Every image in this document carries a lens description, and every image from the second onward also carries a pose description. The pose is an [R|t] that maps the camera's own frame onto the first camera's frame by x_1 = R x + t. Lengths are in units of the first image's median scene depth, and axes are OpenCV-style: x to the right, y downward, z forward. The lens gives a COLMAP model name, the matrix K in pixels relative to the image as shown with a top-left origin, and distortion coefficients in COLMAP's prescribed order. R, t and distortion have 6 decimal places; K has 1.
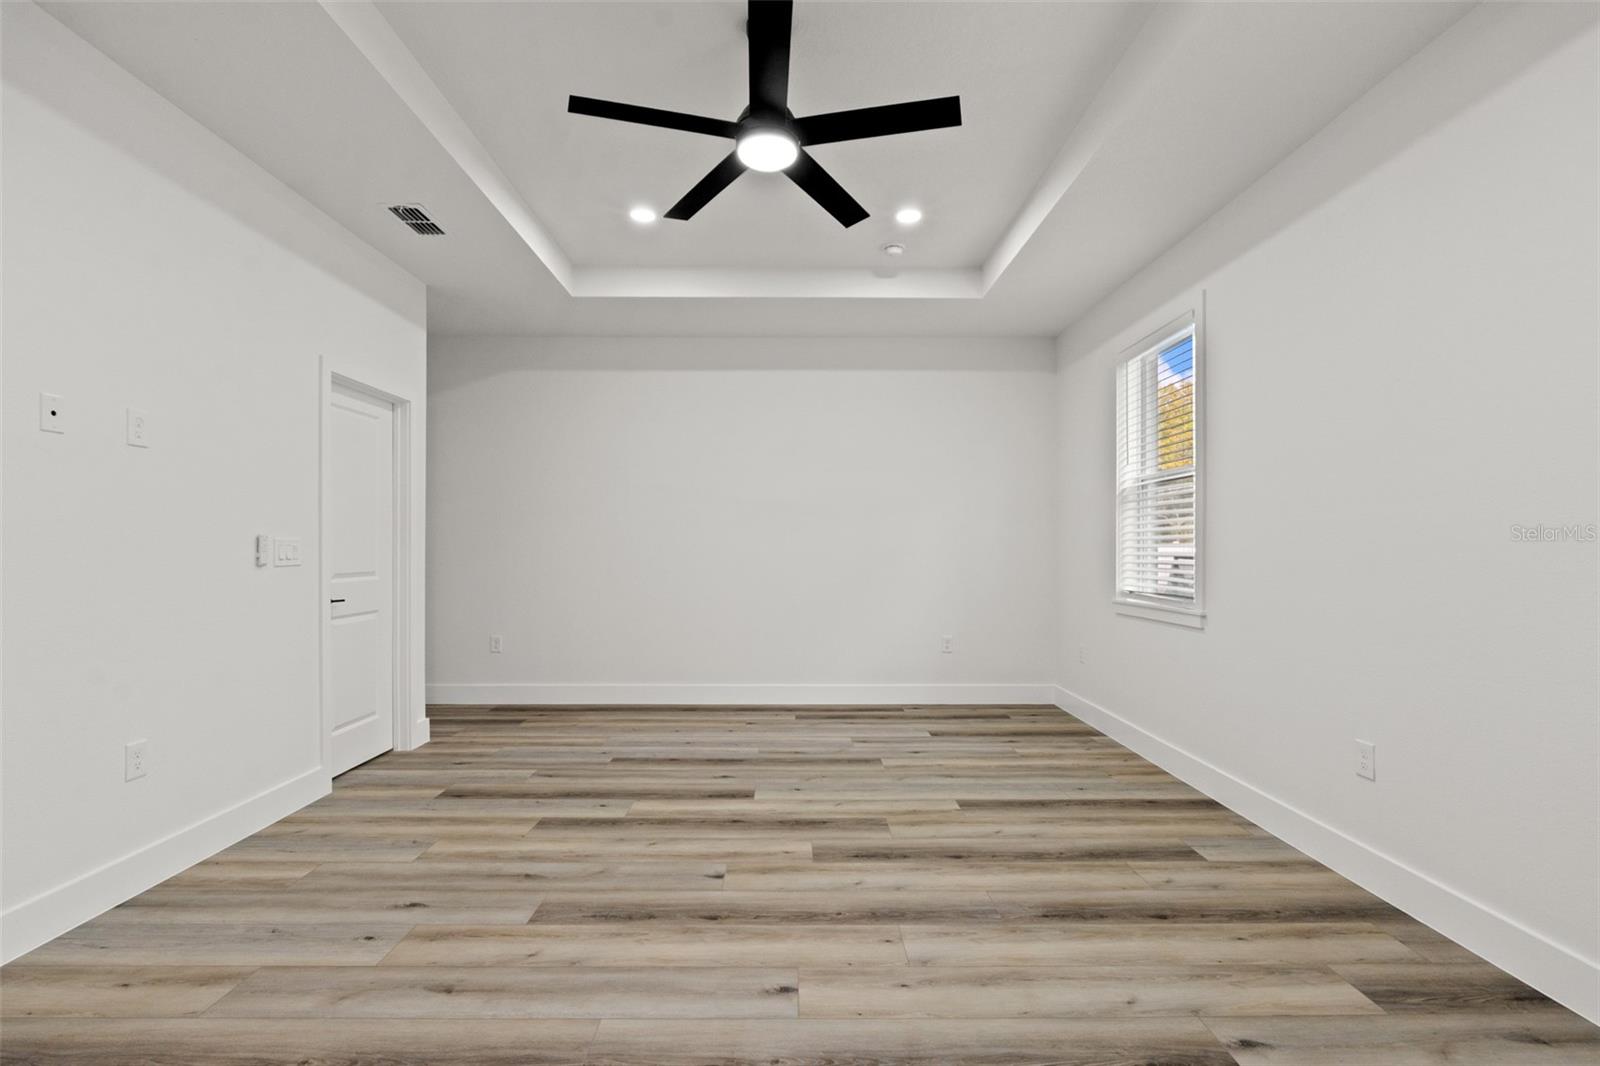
lens RADIAL K [[710.3, 0, 794.6], [0, 710.3, 544.0], [0, 0, 1]] dist [-0.006099, 0.000527]
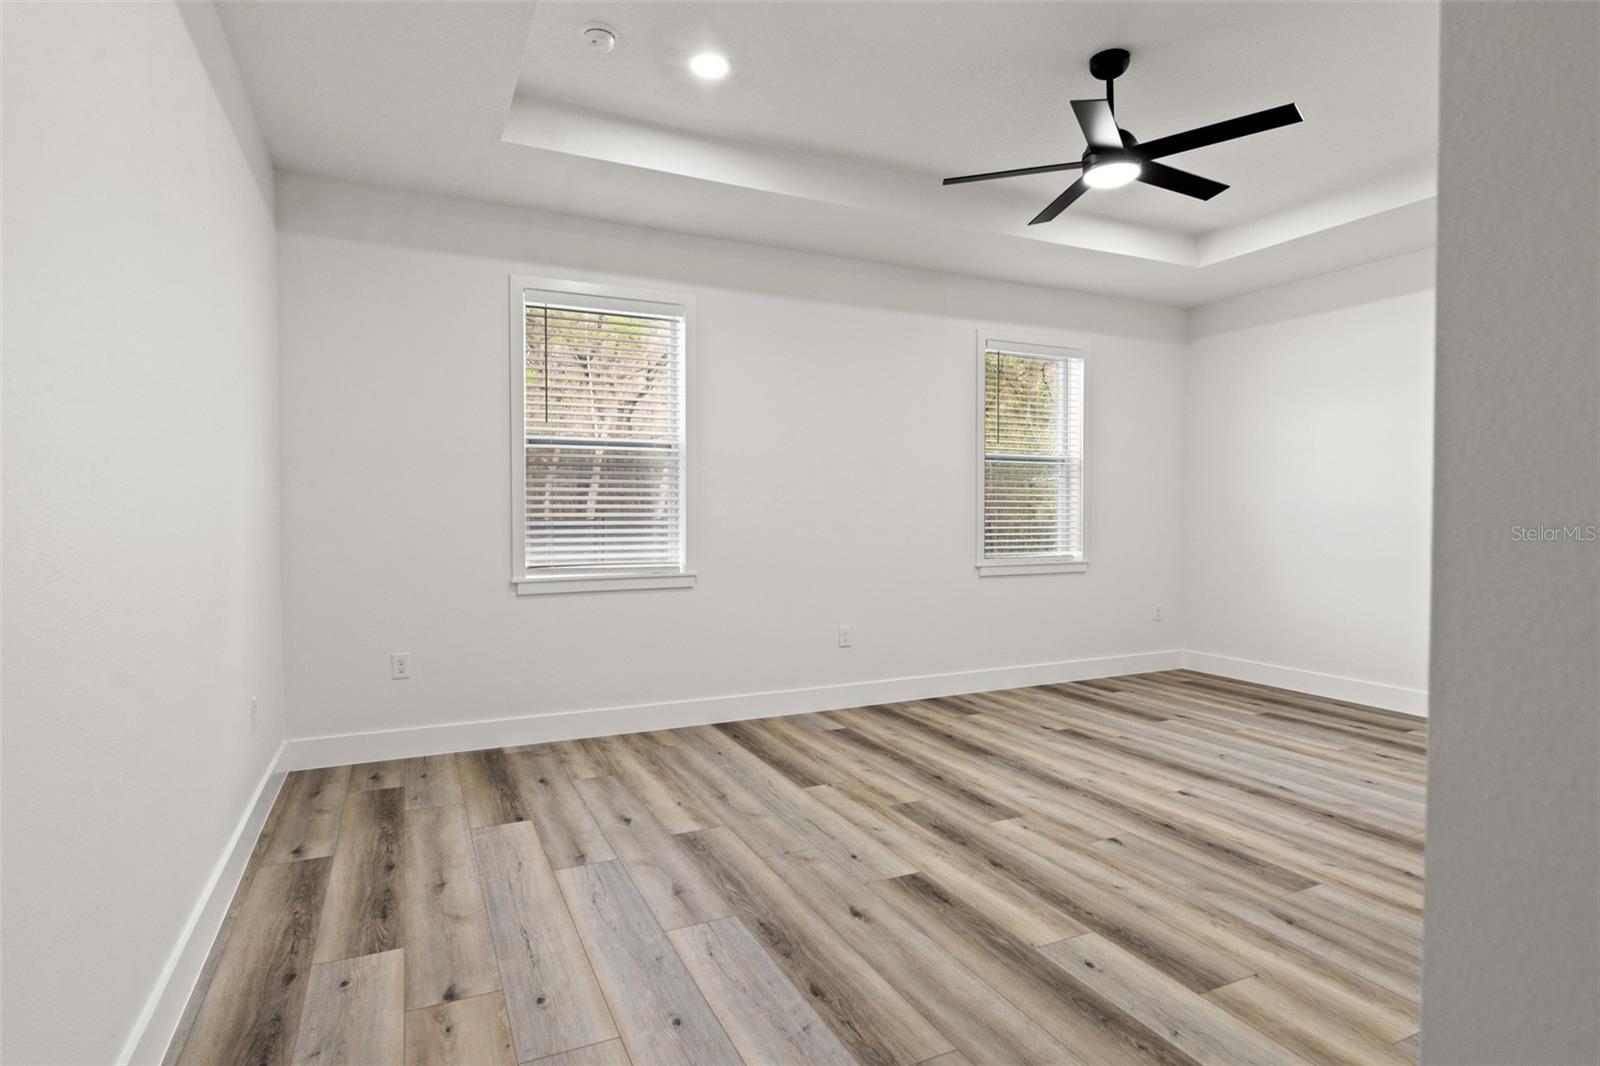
lens RADIAL K [[832.1, 0, 800.7], [0, 832.1, 531.0], [0, 0, 1]] dist [-0.004625, 0.001594]
pose [[-0.421204, -0.024240, 0.906642, -0.978390], [-0.007927, 0.999703, 0.023046, -0.007112], [-0.906931, 0.002520, -0.421271, 1.875339]]
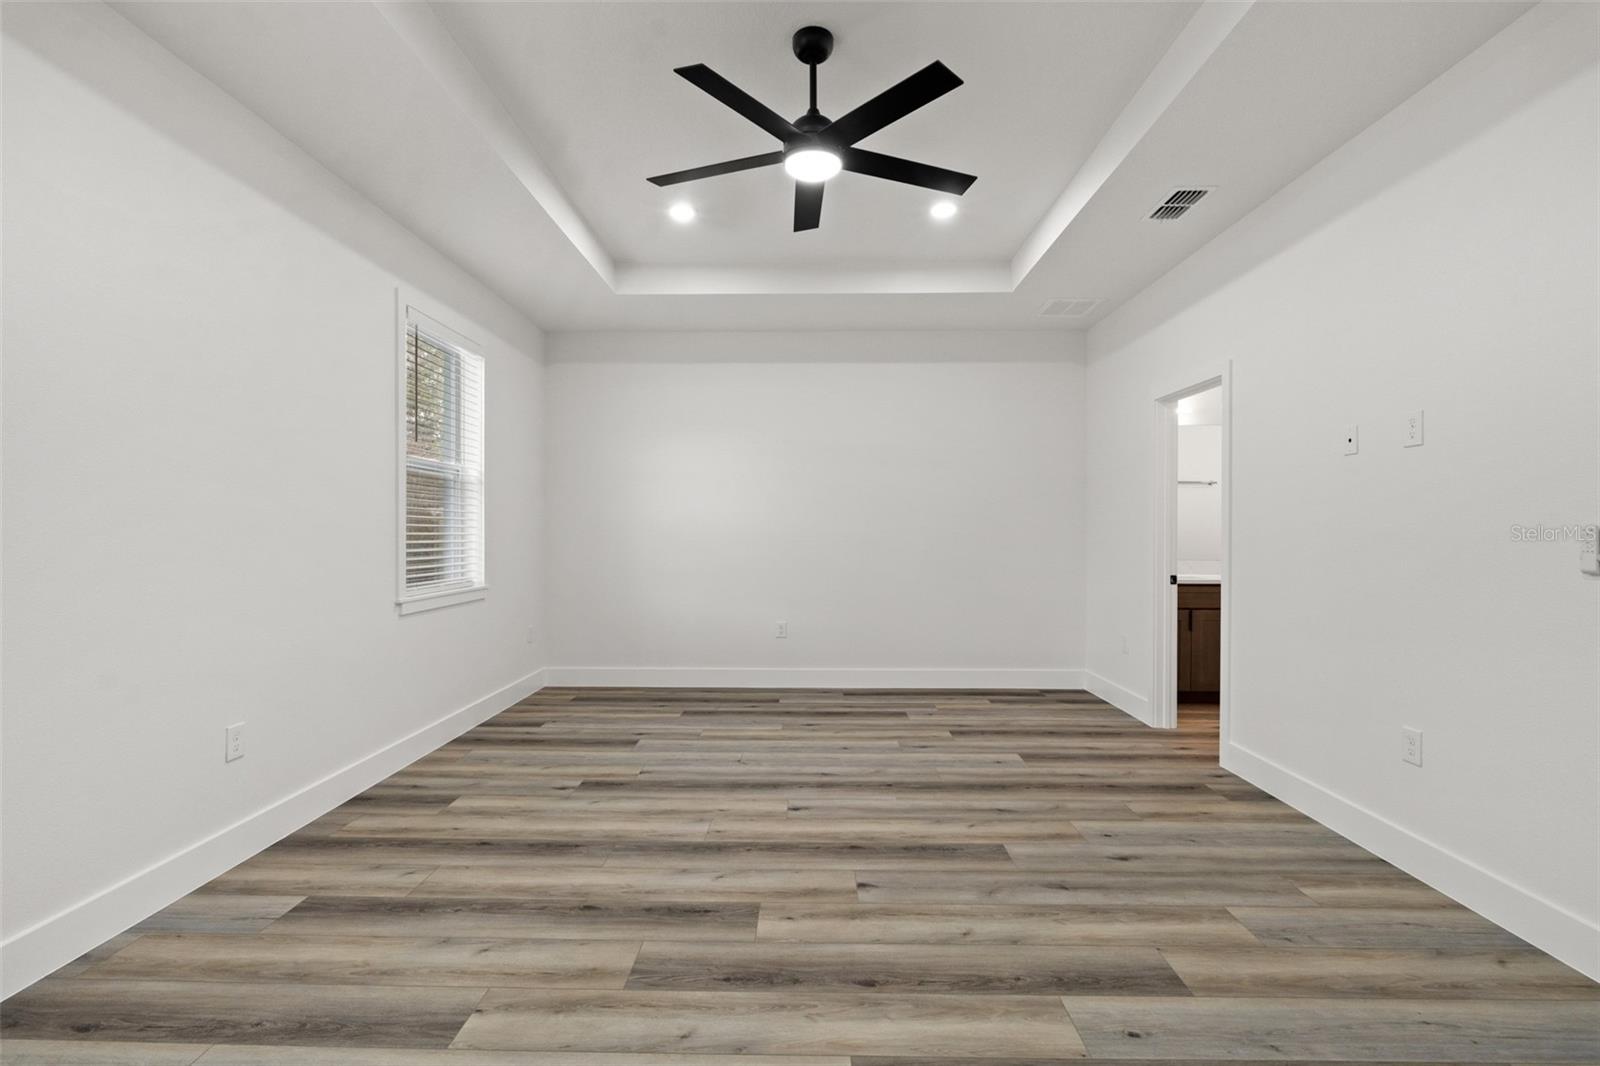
lens RADIAL K [[710.3, 0, 793.4], [0, 710.3, 531.6], [0, 0, 1]] dist [-0.006099, 0.000527]
pose [[-0.999557, -0.005044, 0.029325, -0.038488], [-0.005298, 0.999949, -0.008581, 0.000362], [-0.029280, -0.008733, -0.999533, 1.911232]]
